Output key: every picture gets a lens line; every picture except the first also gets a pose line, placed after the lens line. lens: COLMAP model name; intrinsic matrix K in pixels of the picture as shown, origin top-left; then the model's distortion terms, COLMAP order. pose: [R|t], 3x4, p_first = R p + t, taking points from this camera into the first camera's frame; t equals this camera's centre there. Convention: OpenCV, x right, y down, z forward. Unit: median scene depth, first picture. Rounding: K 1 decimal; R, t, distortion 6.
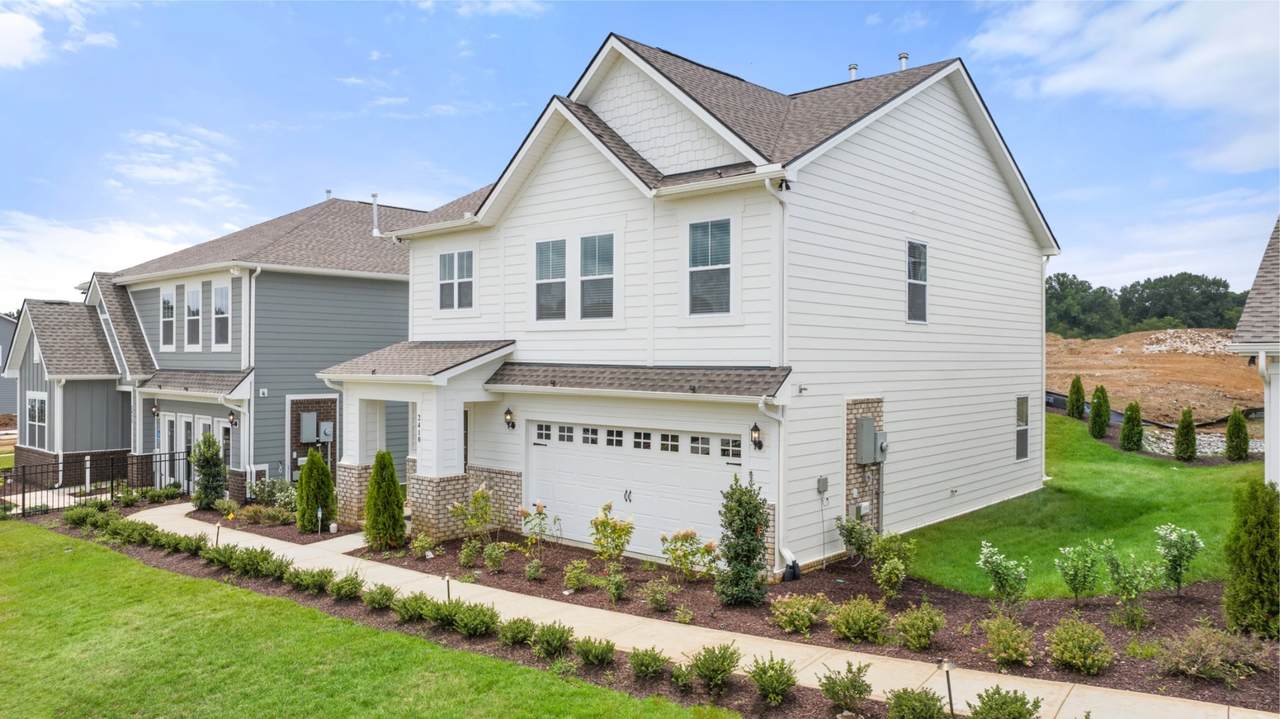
lens RADIAL K [[910.0, 0, 638.3], [0, 910.0, 356.8], [0, 0, 1]] dist [-0.057612, 0.069737]
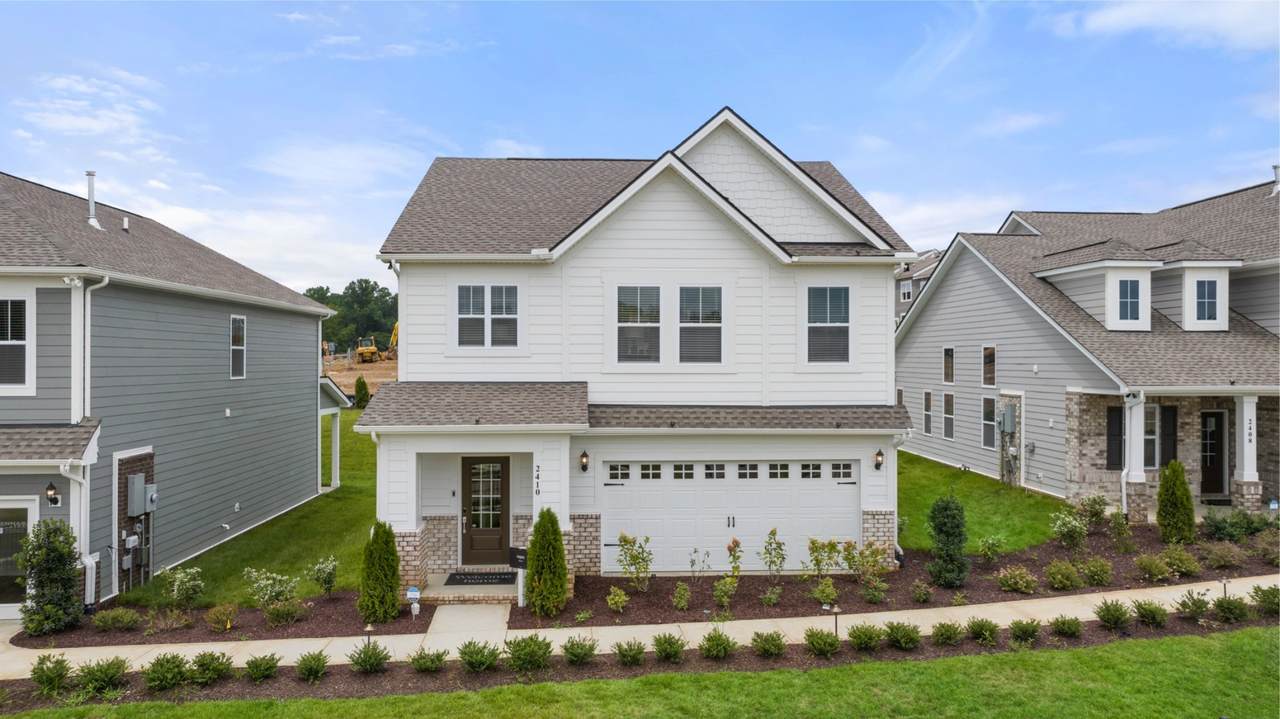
lens RADIAL K [[910.0, 0, 644.7], [0, 910.0, 354.3], [0, 0, 1]] dist [-0.057612, 0.069737]
pose [[0.708299, 0.000359, 0.705912, -0.819374], [0.000915, 0.999999, -0.001427, -0.048498], [-0.705912, 0.001657, 0.708298, 0.263002]]
